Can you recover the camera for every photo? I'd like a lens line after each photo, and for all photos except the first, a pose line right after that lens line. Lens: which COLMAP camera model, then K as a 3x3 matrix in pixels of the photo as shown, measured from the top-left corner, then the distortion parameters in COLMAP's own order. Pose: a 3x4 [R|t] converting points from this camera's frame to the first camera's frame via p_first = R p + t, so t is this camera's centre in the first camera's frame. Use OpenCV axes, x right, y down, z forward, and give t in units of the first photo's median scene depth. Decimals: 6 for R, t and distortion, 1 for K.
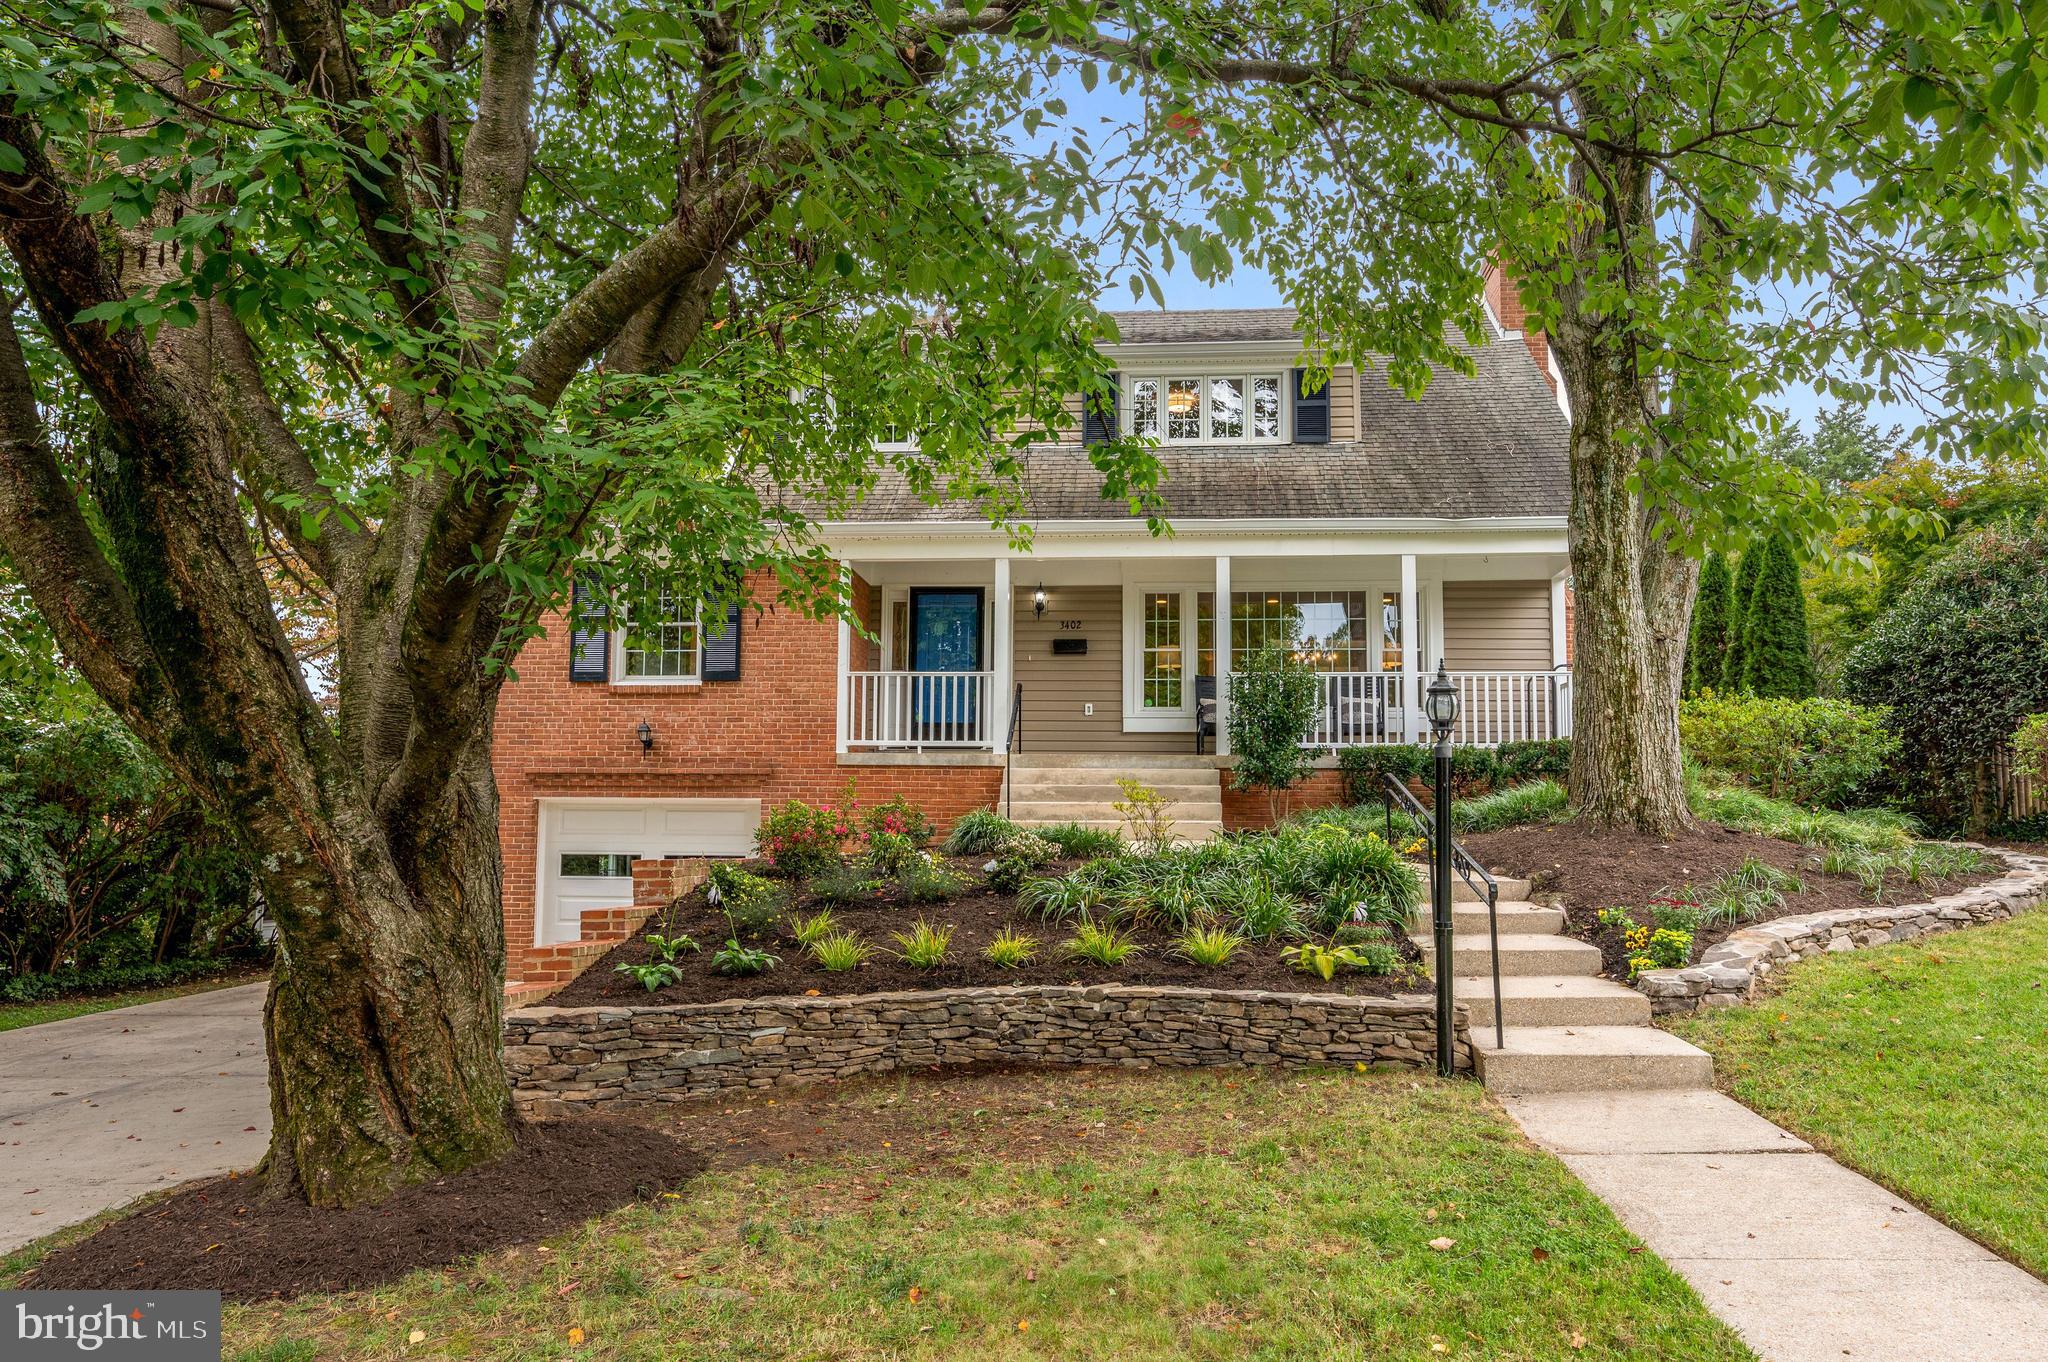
lens RADIAL K [[1439.0, 0, 1024.0], [0, 1439.0, 681.0], [0, 0, 1]] dist [-0.000062, -0.003758]
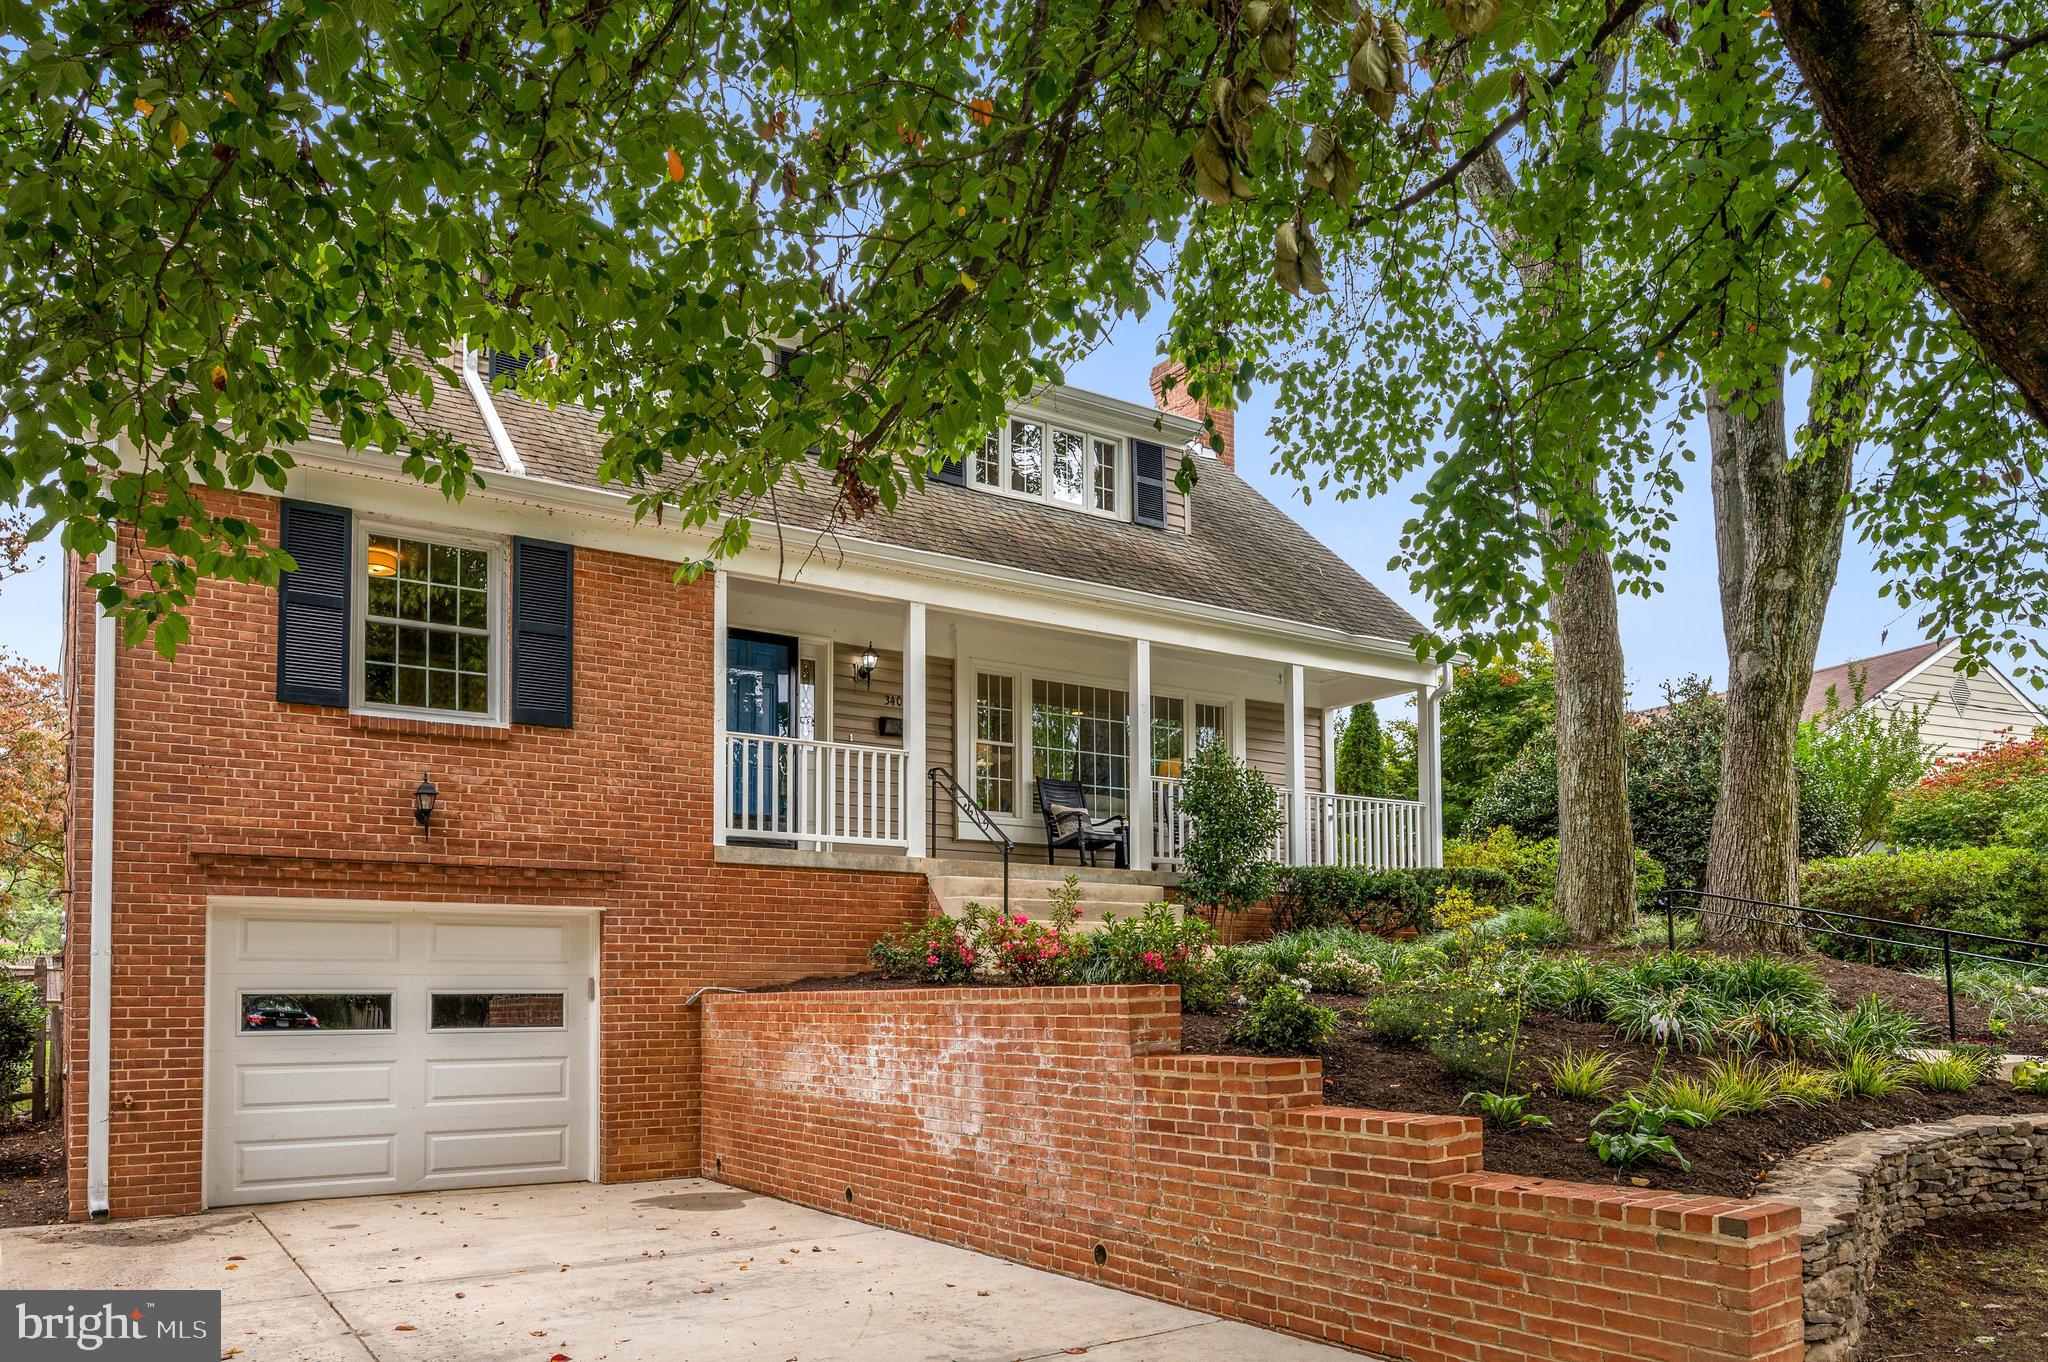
lens RADIAL K [[1493.2, 0, 1026.8], [0, 1493.2, 899.1], [0, 0, 1]] dist [0.000864, 0.001858]
pose [[0.774270, 0.029219, 0.632181, -0.517822], [-0.061412, 0.997688, 0.029103, 0.050047], [-0.629869, -0.061357, 0.774274, 0.372889]]
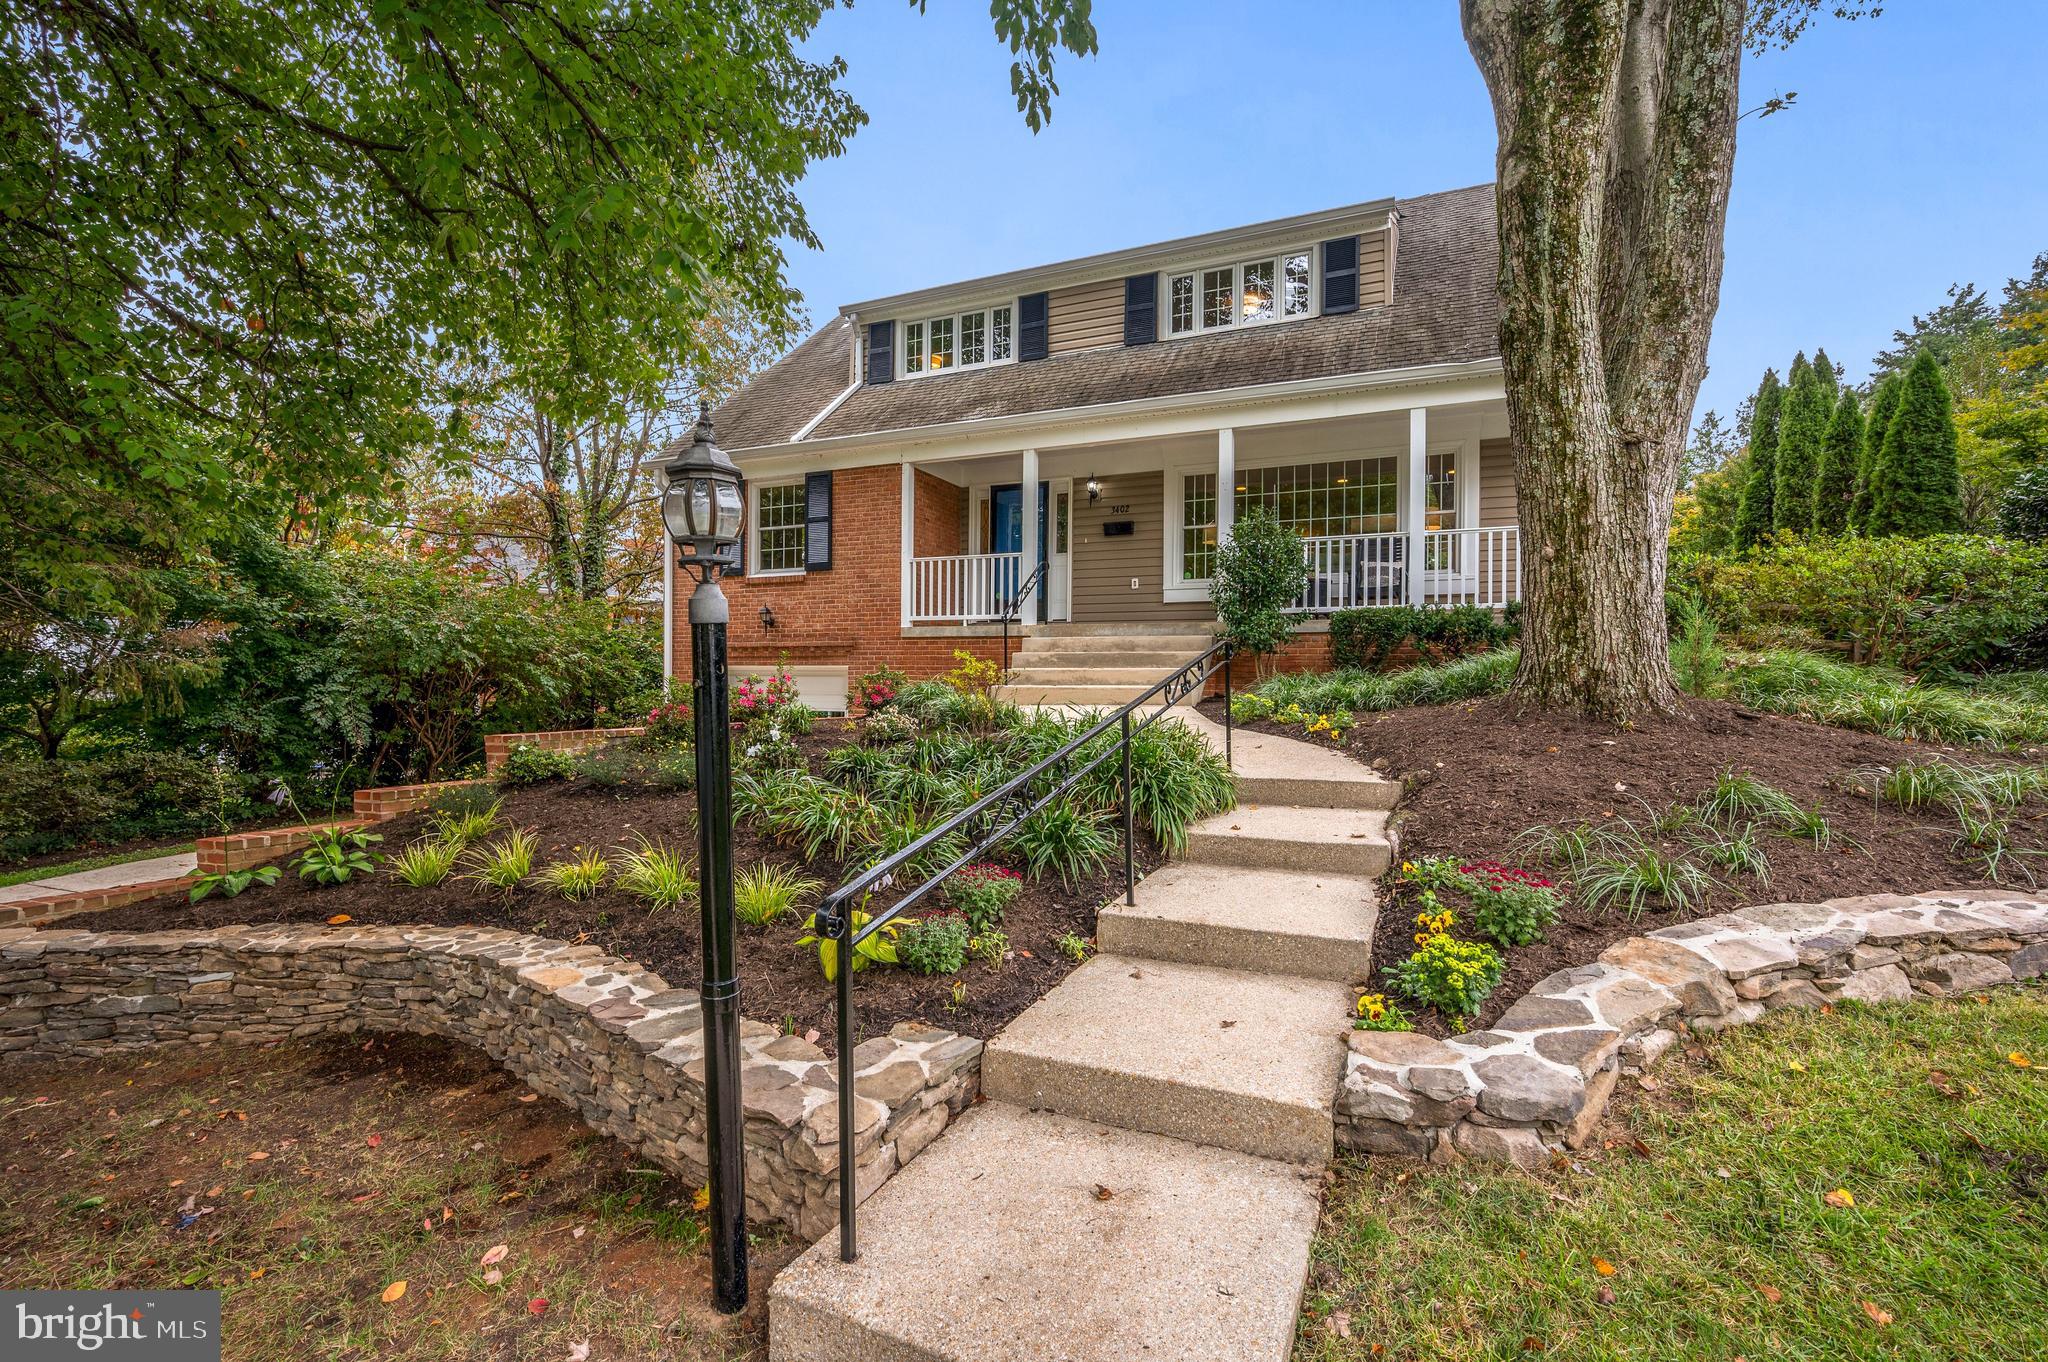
lens RADIAL K [[893.0, 0, 1031.8], [0, 893.0, 666.6], [0, 0, 1]] dist [-0.000213, 0.000265]
pose [[0.948261, -0.007344, -0.317408, 0.226913], [0.037954, 0.995186, 0.090361, 0.021593], [0.315216, -0.097732, 0.943974, 0.365816]]
